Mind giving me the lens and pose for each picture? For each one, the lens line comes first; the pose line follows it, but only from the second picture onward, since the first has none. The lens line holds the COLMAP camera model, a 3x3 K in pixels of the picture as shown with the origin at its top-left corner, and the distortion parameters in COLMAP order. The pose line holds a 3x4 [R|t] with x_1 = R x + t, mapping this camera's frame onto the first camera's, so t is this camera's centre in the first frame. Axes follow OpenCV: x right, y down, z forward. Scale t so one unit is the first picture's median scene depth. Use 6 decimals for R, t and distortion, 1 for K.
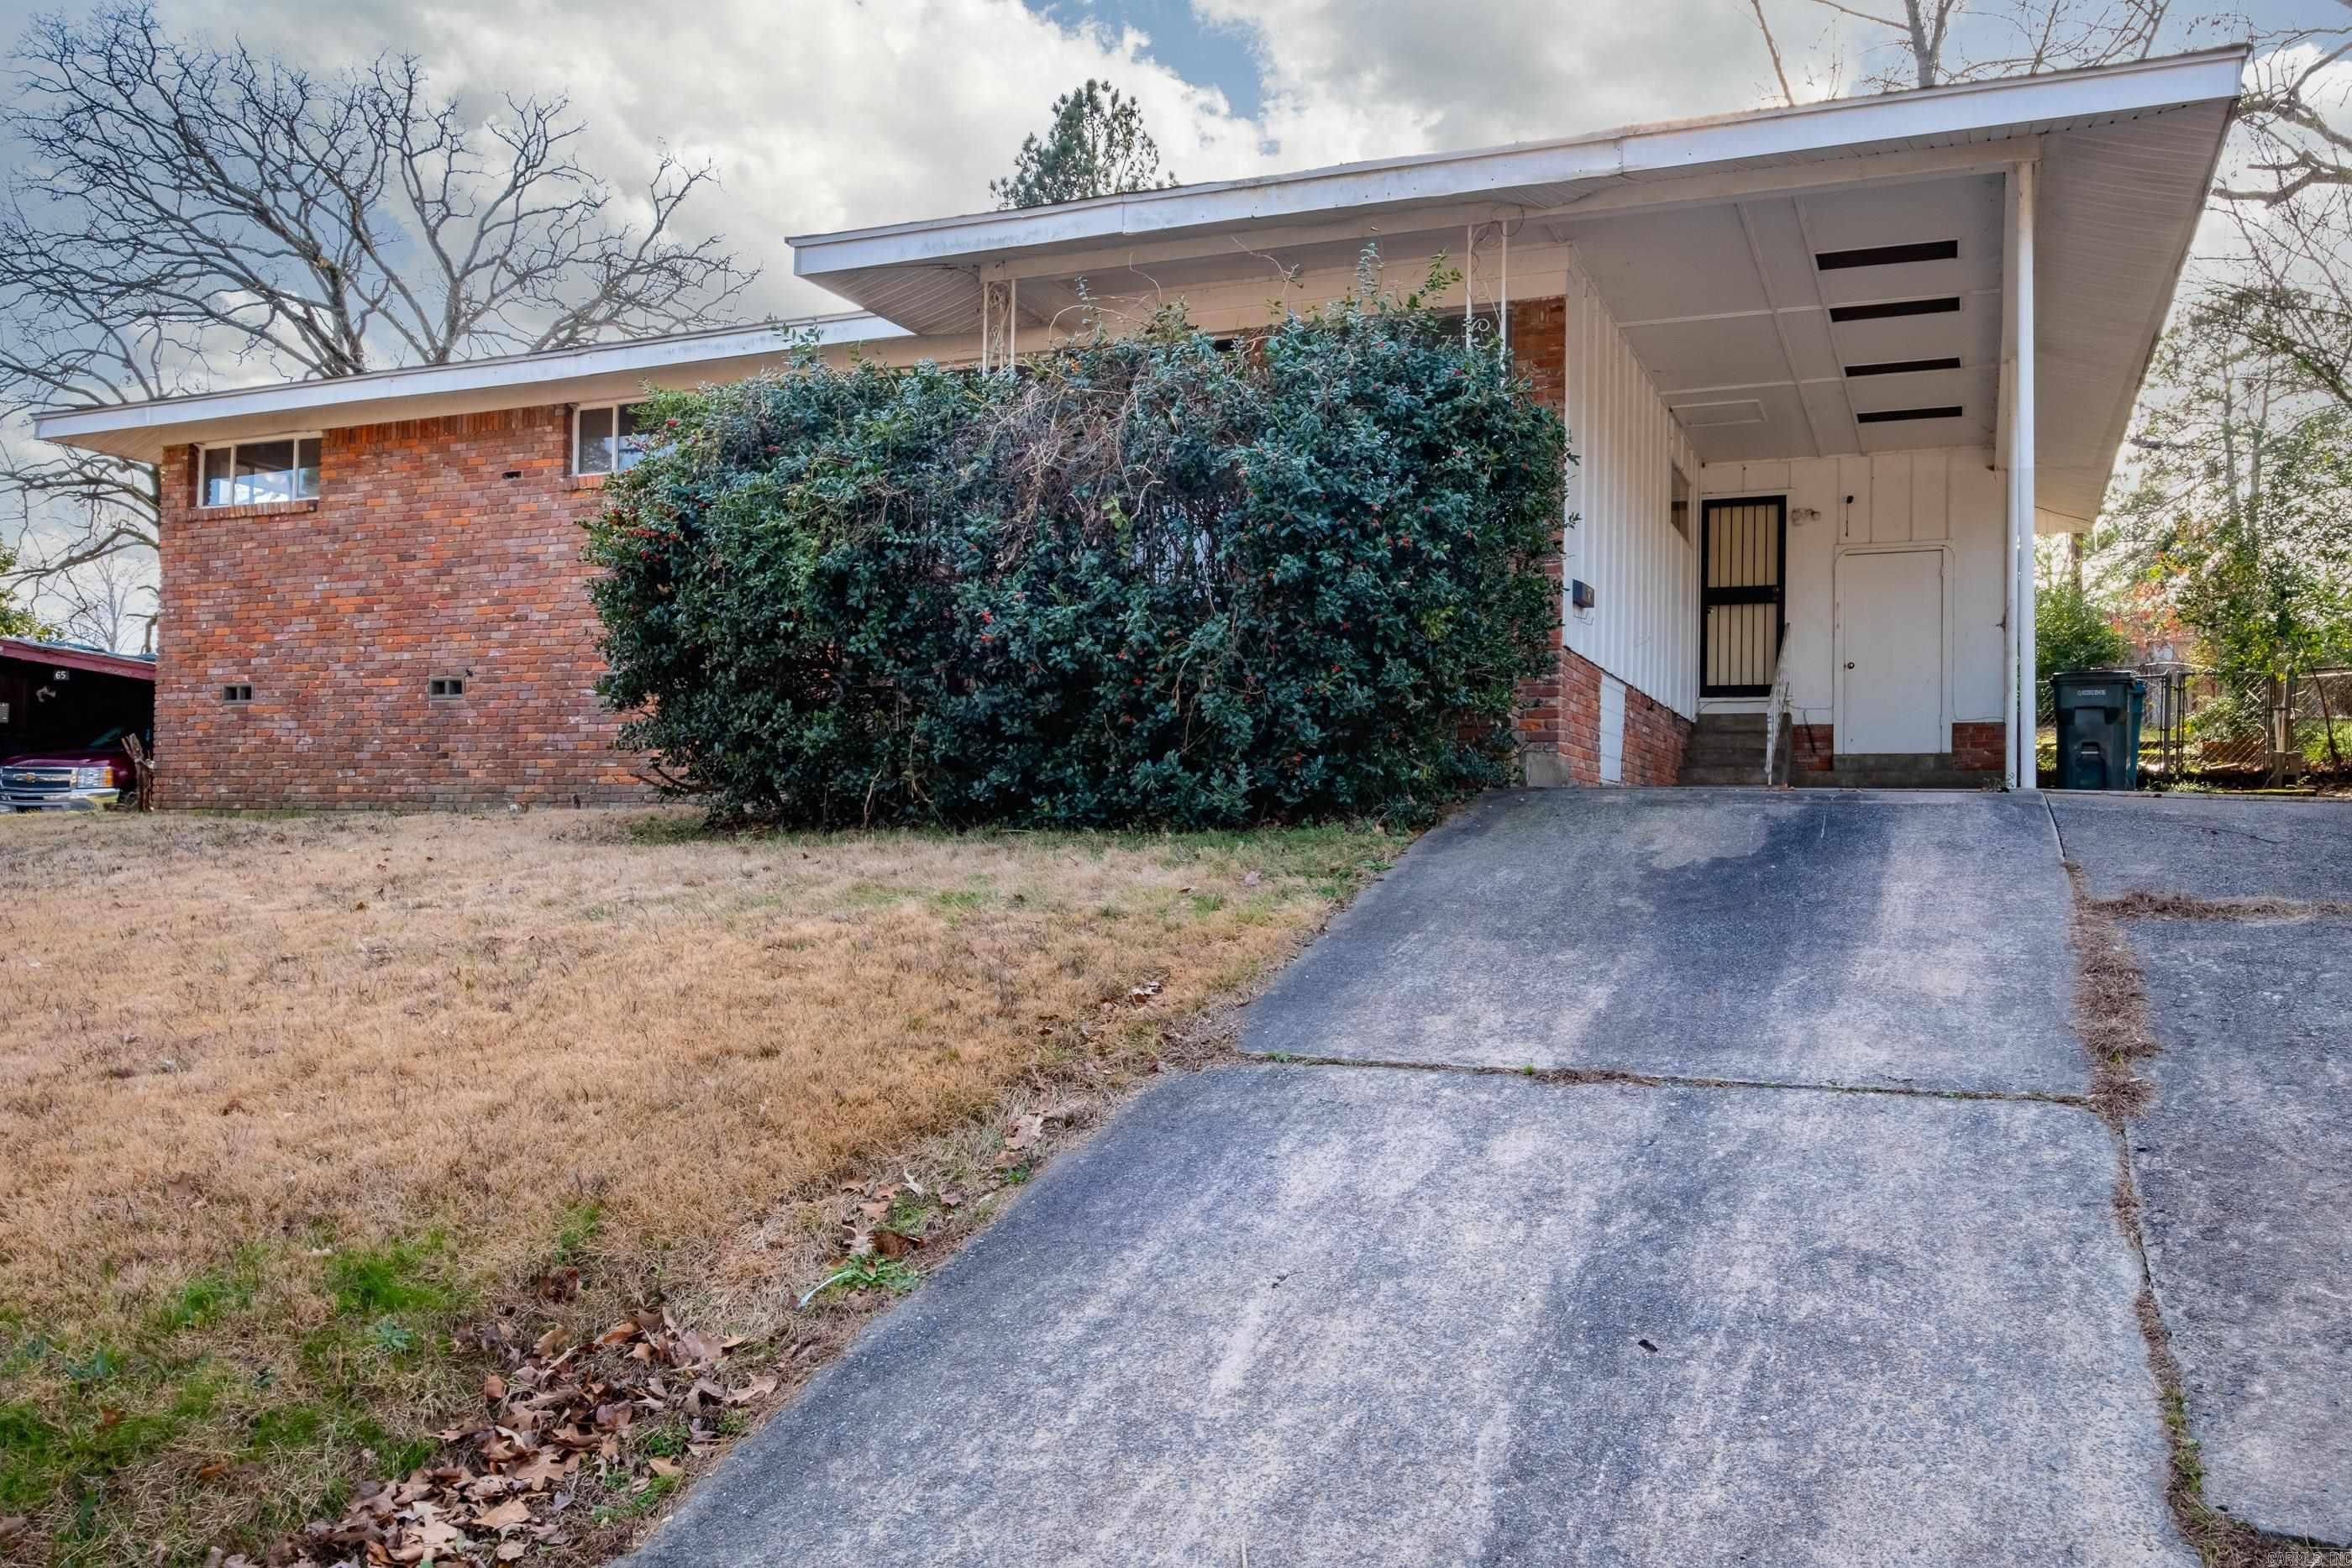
lens RADIAL K [[1744.6, 0, 1277.8], [0, 1744.6, 820.1], [0, 0, 1]] dist [-0.003417, -0.000280]
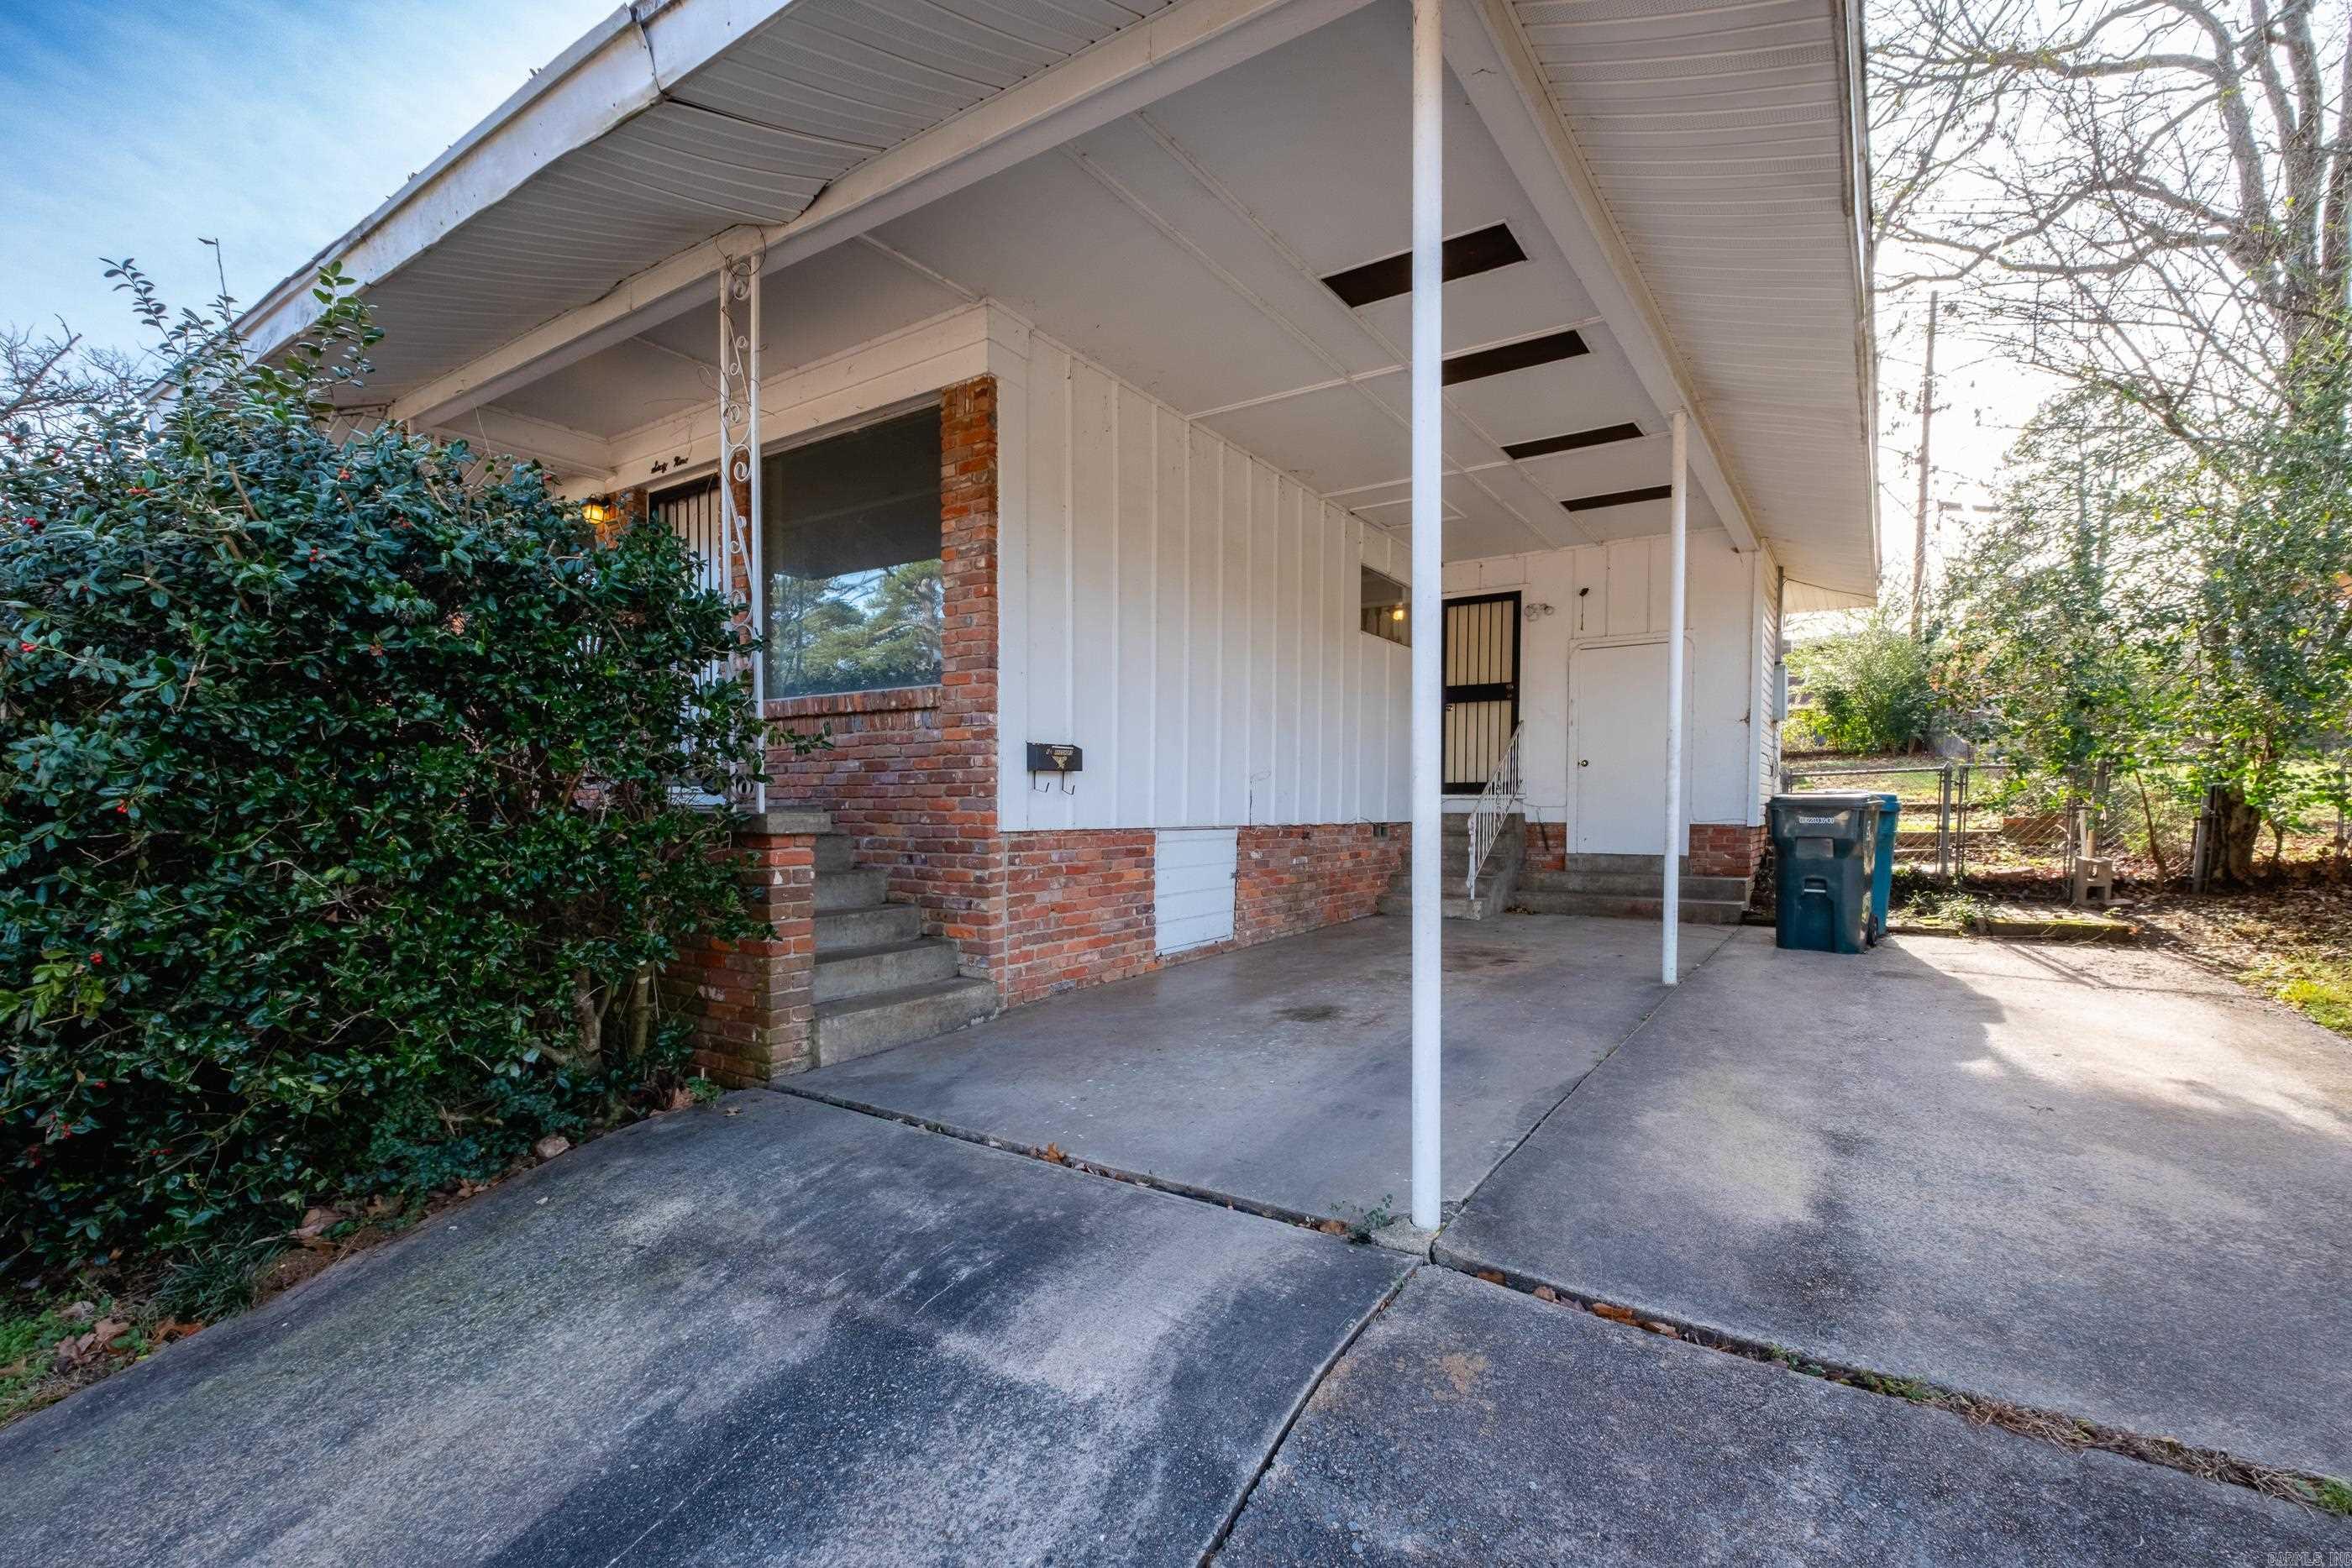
lens RADIAL K [[1029.3, 0, 1209.6], [0, 1029.3, 838.8], [0, 0, 1]] dist [0.001629, -0.000623]
pose [[0.979044, -0.007965, -0.203491, 0.256017], [0.019633, 0.998272, 0.055387, -0.088132], [0.202698, -0.058222, 0.977509, 0.415475]]
